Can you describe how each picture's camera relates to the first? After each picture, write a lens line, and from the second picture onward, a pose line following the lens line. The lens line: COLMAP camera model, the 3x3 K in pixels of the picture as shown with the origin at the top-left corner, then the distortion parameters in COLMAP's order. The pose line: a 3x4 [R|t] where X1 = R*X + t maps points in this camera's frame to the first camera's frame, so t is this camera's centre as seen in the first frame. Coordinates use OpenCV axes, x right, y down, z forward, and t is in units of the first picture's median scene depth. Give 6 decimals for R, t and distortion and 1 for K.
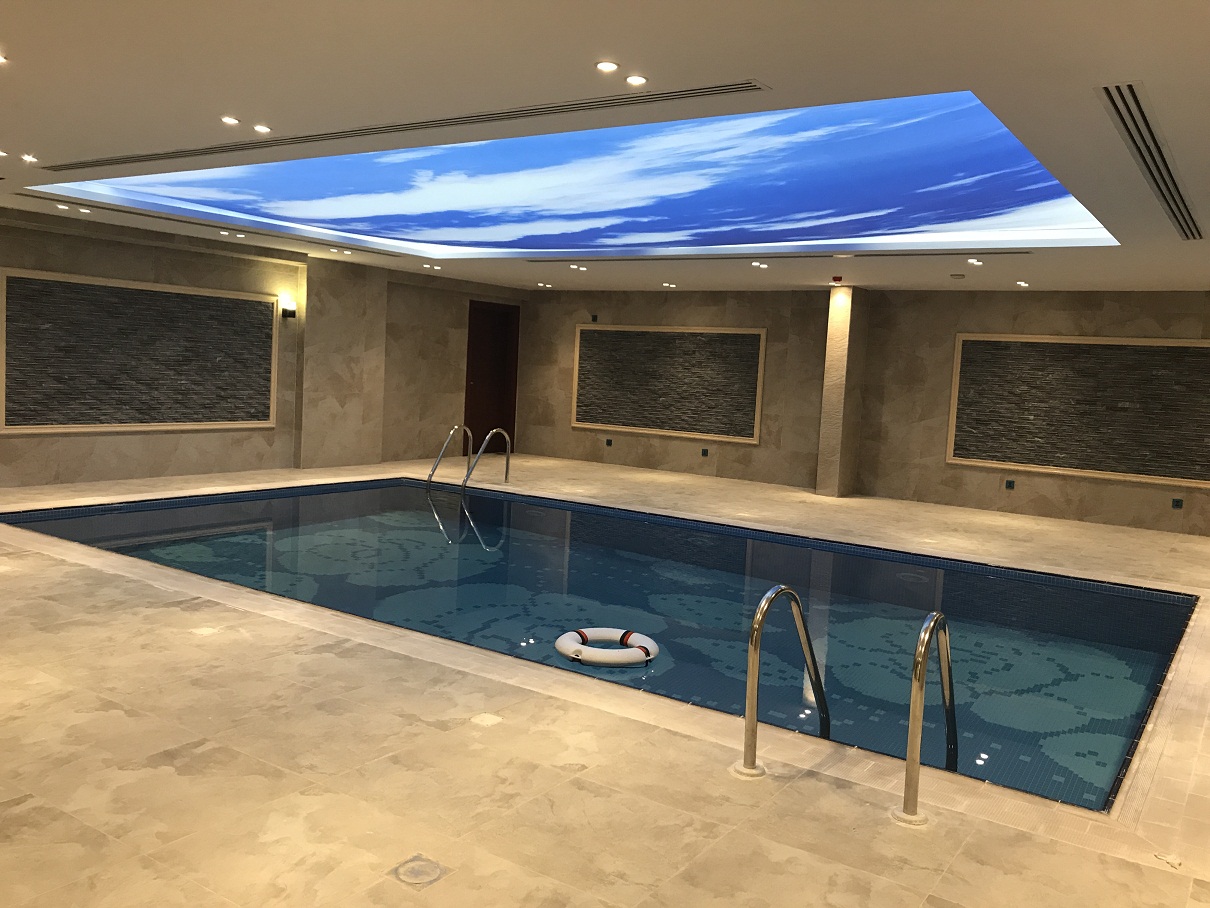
lens RADIAL K [[994.3, 0, 607.4], [0, 994.3, 450.7], [0, 0, 1]] dist [0.005290, 0.006346]
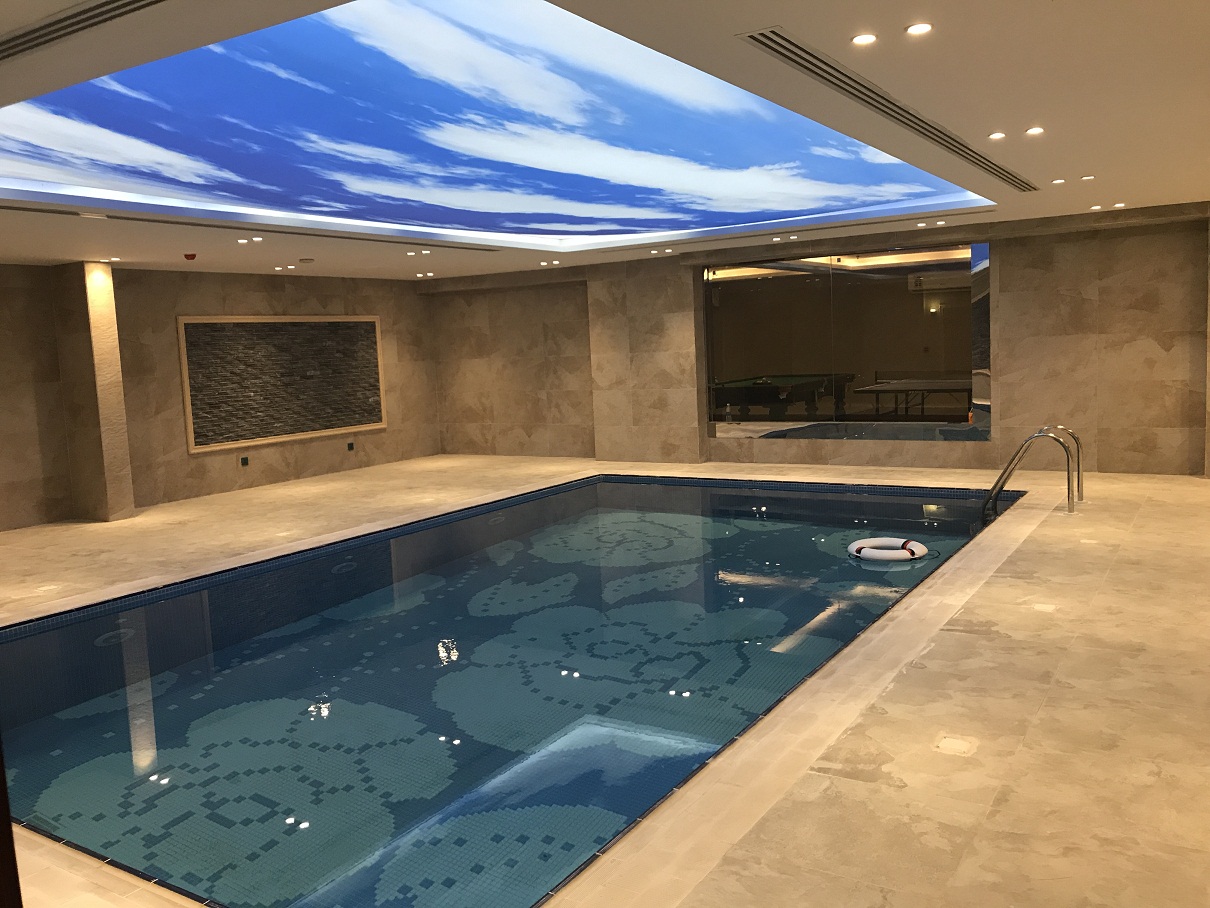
lens RADIAL K [[994.3, 0, 606.7], [0, 994.3, 455.2], [0, 0, 1]] dist [0.005290, 0.006346]
pose [[-0.029911, -0.166946, 0.985512, -0.629893], [0.128448, 0.977137, 0.169425, -0.099994], [-0.991265, 0.131654, -0.007783, 0.641768]]
